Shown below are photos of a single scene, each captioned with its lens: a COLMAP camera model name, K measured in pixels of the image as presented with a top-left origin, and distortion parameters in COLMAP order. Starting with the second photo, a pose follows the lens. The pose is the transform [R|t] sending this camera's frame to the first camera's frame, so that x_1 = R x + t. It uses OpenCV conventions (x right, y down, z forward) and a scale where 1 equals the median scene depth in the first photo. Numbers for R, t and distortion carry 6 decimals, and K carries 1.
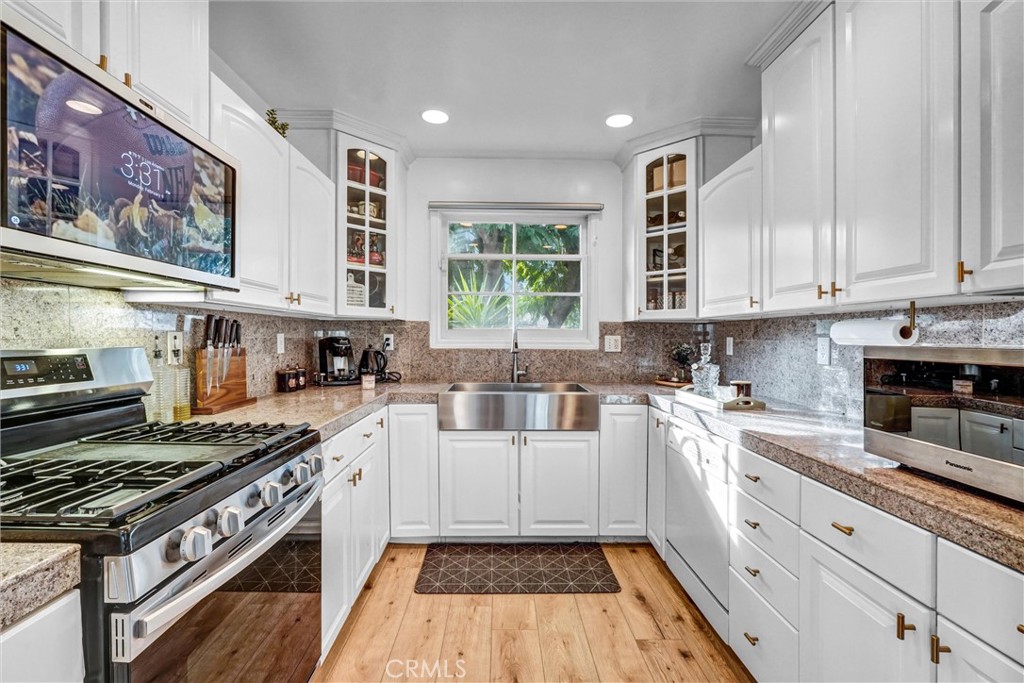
lens RADIAL K [[456.0, 0, 508.9], [0, 456.0, 338.1], [0, 0, 1]] dist [-0.043594, 0.000120]
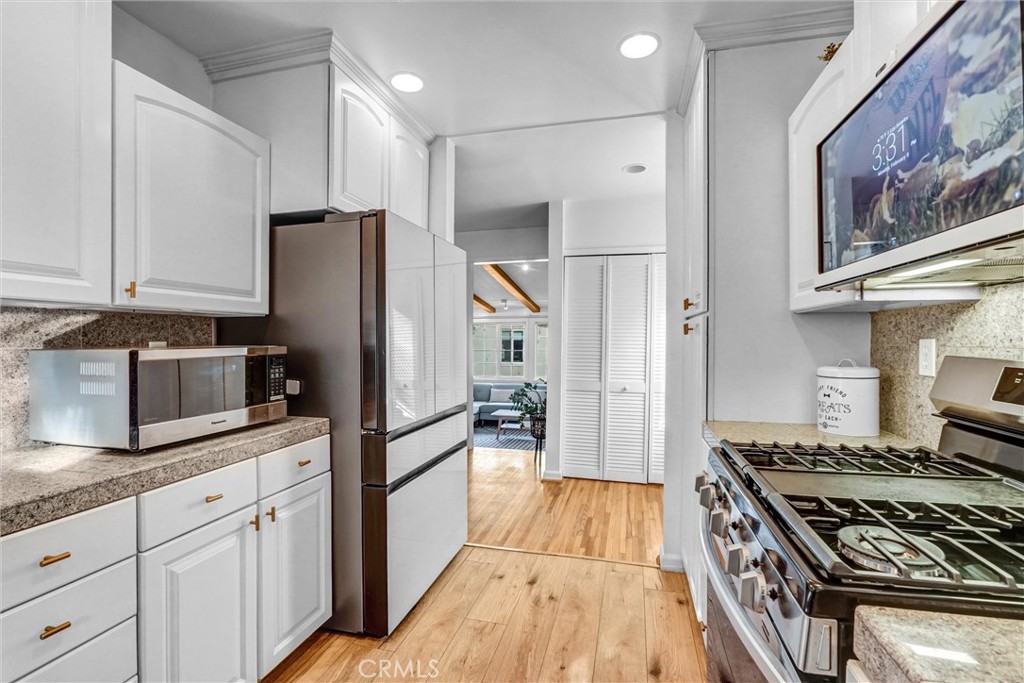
lens RADIAL K [[456.0, 0, 508.9], [0, 456.0, 338.1], [0, 0, 1]] dist [-0.043594, 0.000120]
pose [[-0.962012, -0.004118, 0.272977, -0.346973], [-0.002253, 0.999972, 0.007145, -0.009876], [-0.272999, 0.006258, -0.961994, 2.061698]]
